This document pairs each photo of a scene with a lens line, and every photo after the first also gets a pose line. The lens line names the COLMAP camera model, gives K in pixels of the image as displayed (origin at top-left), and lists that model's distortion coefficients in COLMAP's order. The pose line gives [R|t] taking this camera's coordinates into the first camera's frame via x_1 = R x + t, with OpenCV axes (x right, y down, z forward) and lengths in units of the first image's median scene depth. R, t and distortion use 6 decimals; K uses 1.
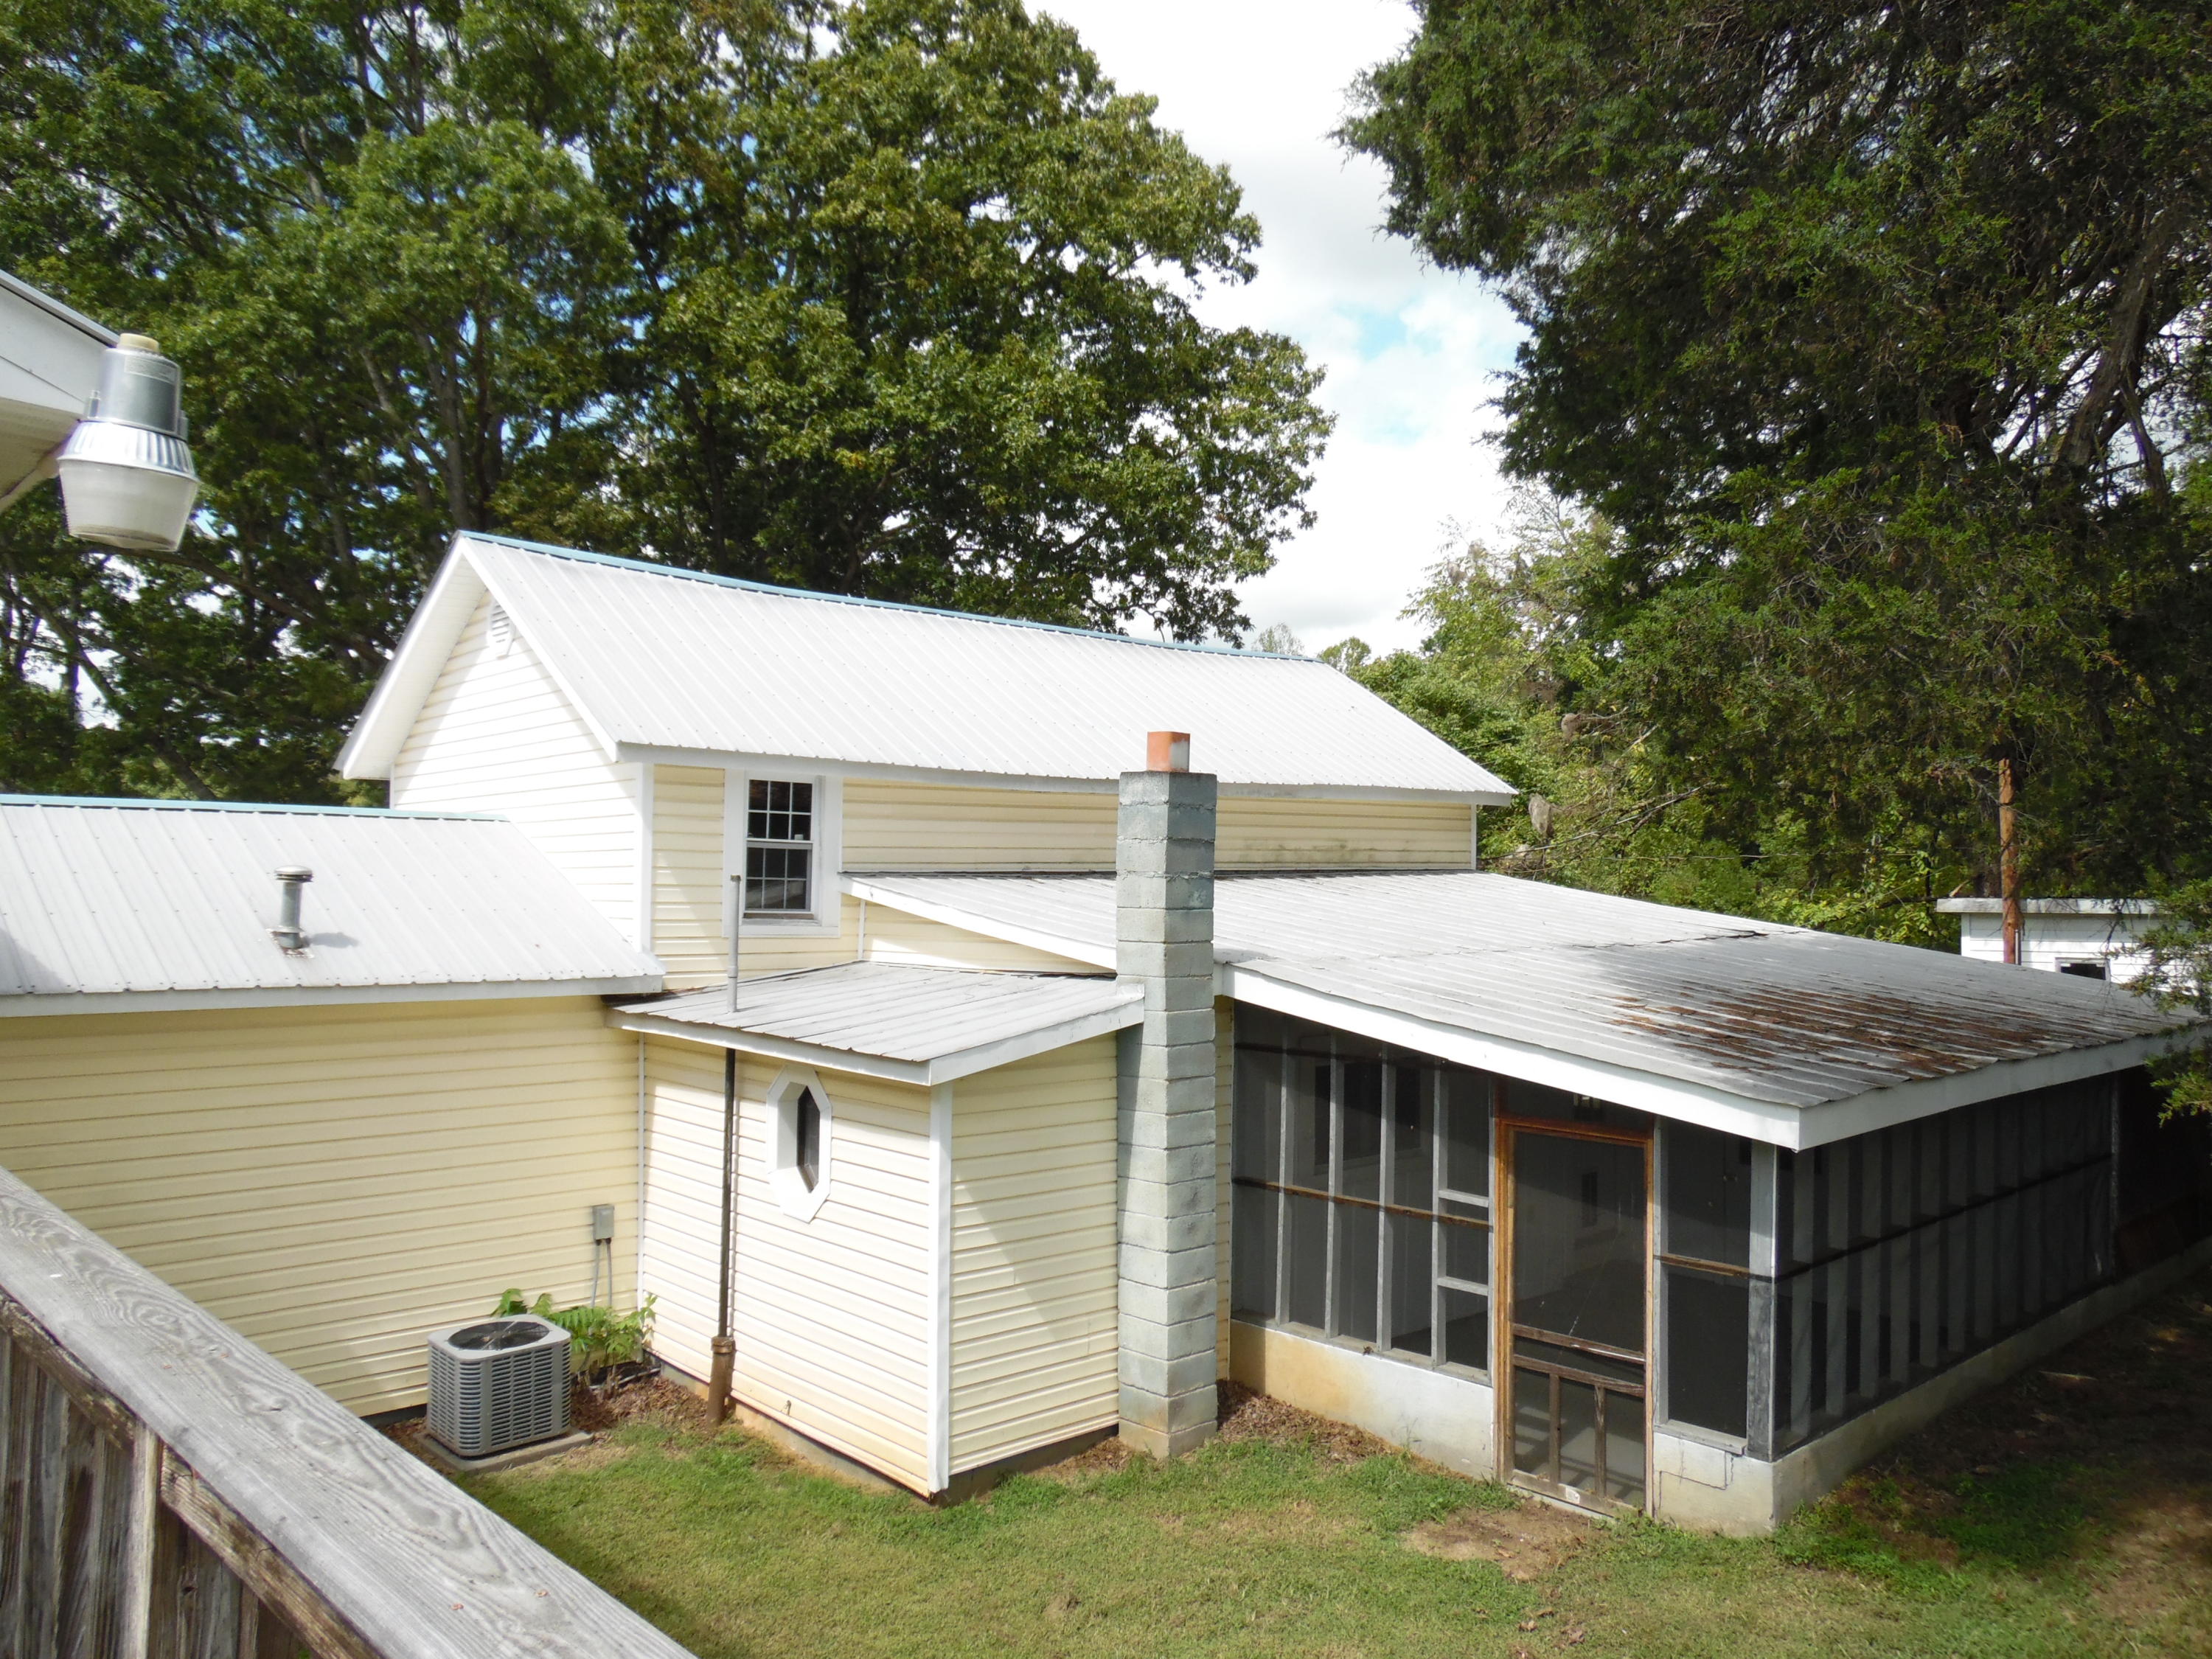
lens RADIAL K [[1657.4, 0, 1106.0], [0, 1657.4, 817.7], [0, 0, 1]] dist [-0.047906, 0.094162]
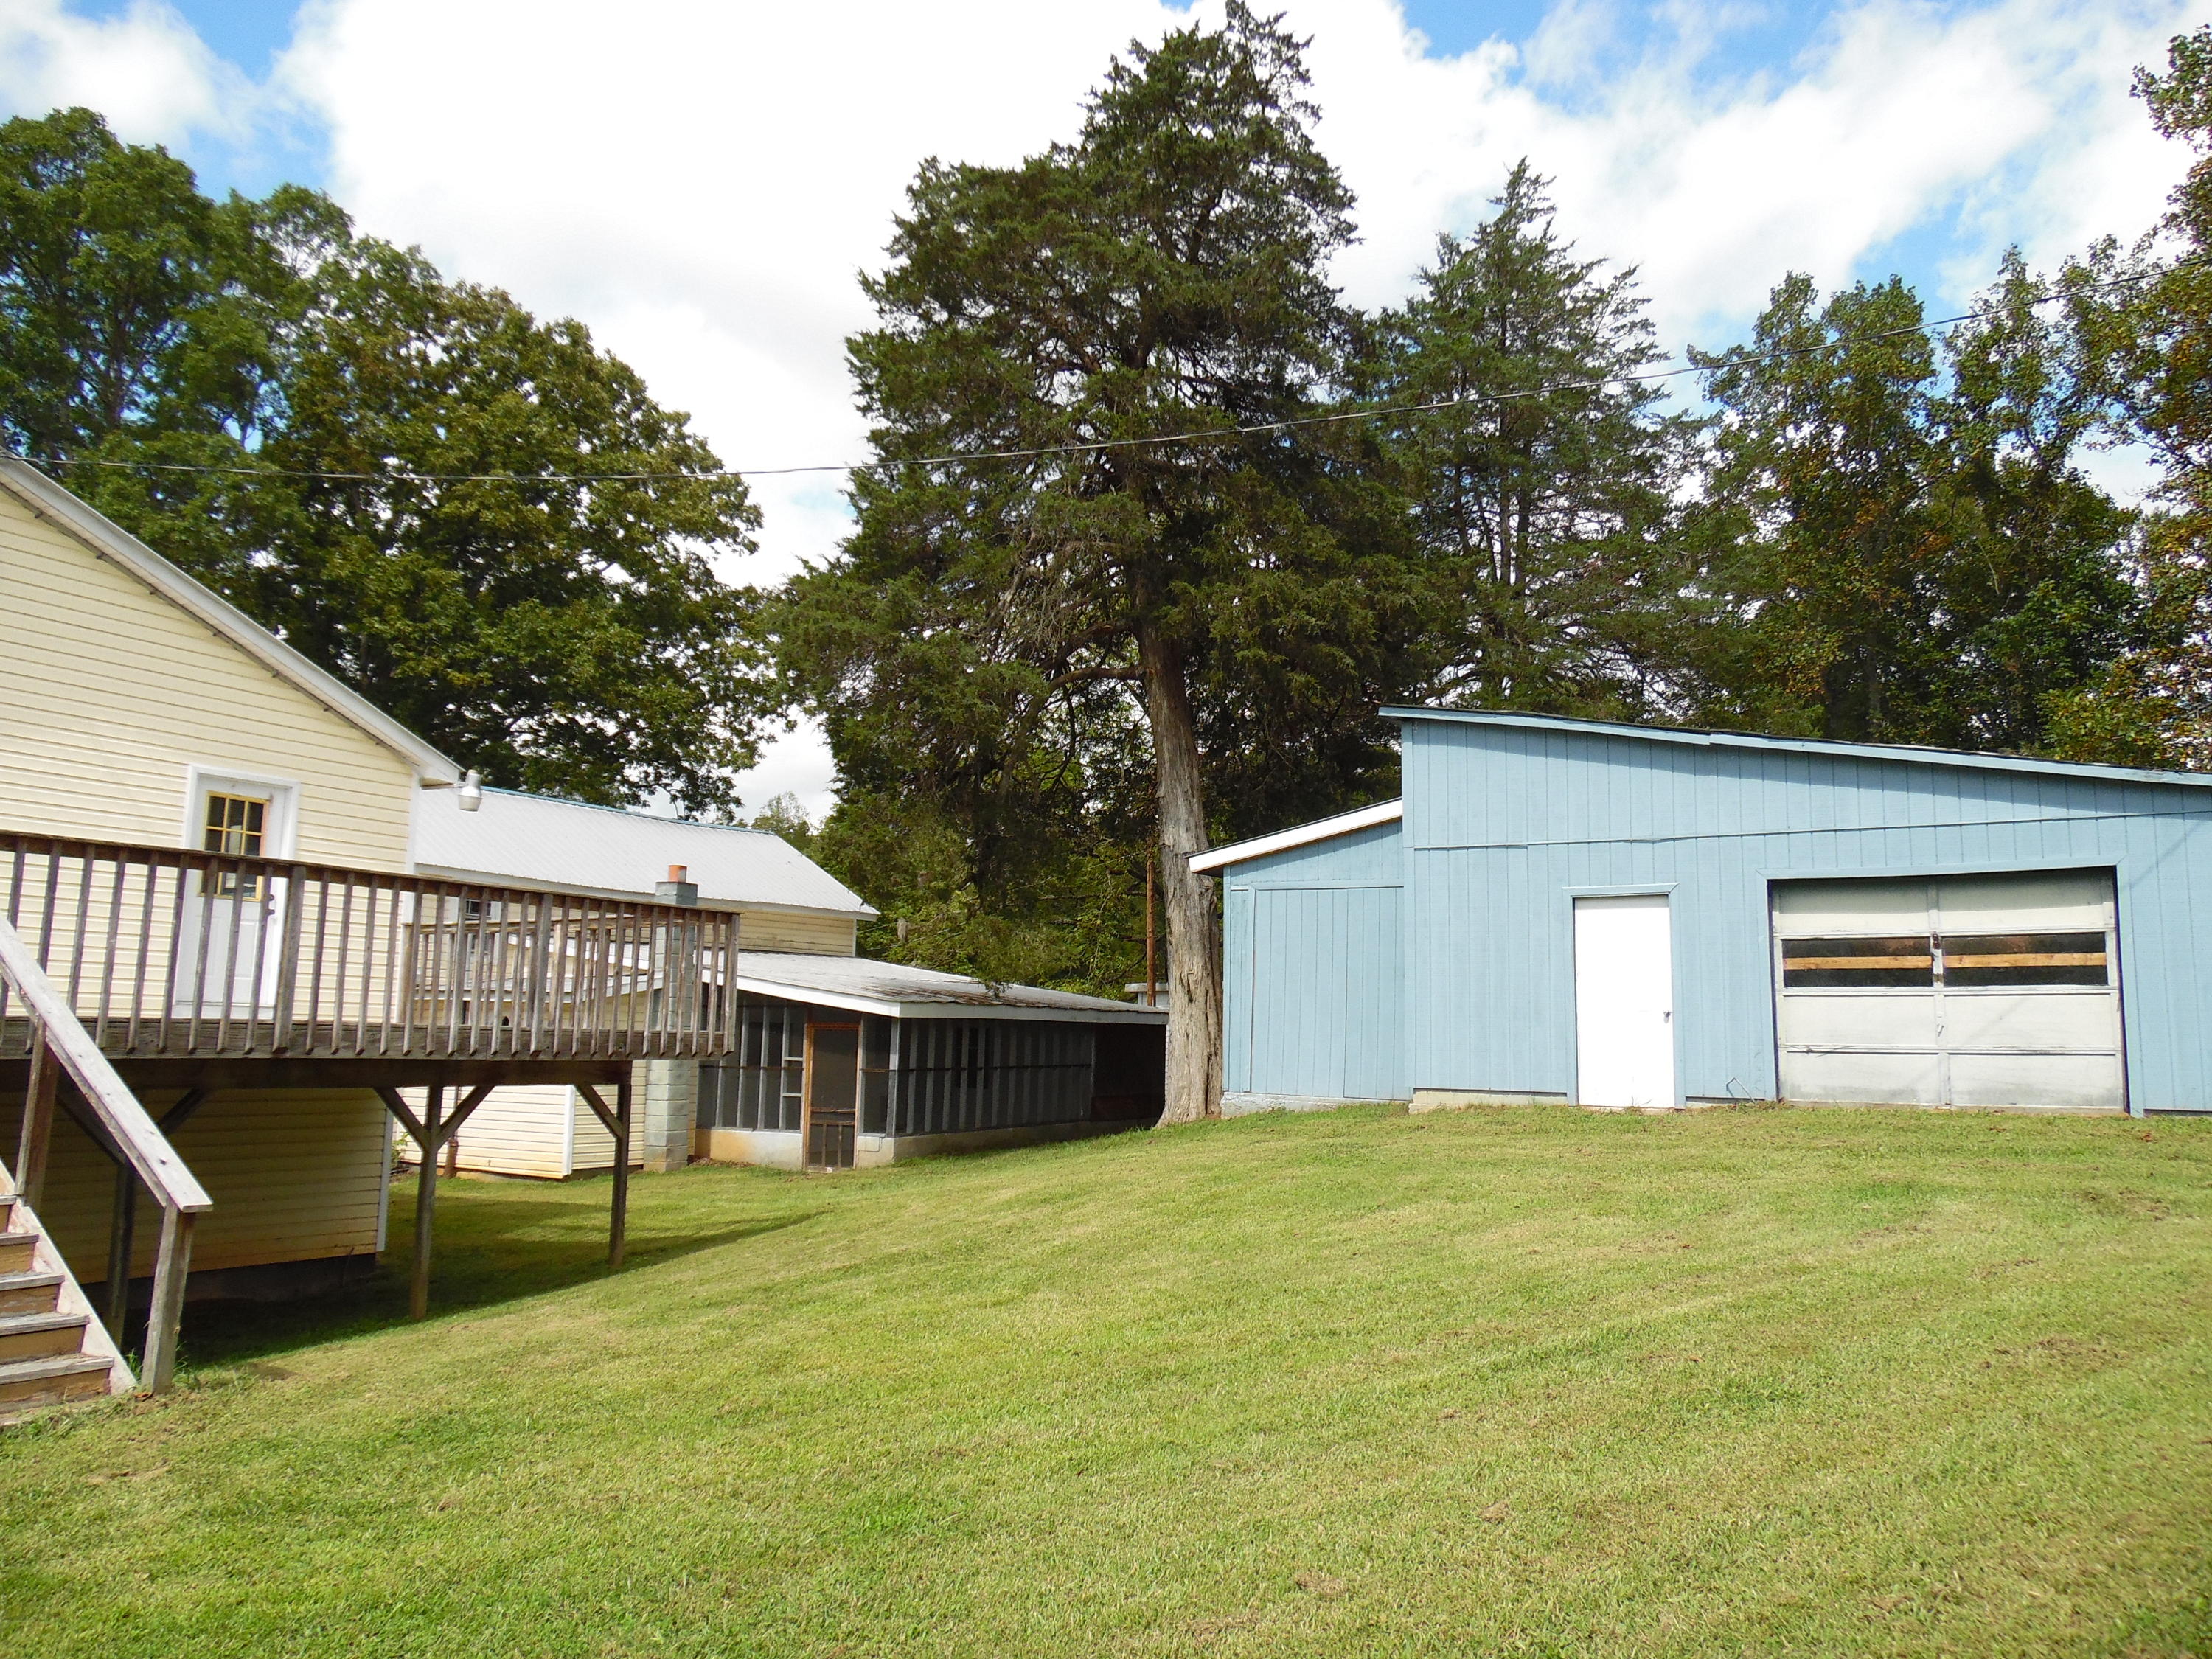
lens RADIAL K [[1657.4, 0, 1106.0], [0, 1657.4, 817.7], [0, 0, 1]] dist [-0.047906, 0.094162]
pose [[0.957507, 0.044849, 0.284900, -0.015202], [-0.016243, 0.994653, -0.101989, 0.032751], [-0.287951, 0.093028, 0.953116, -0.417600]]
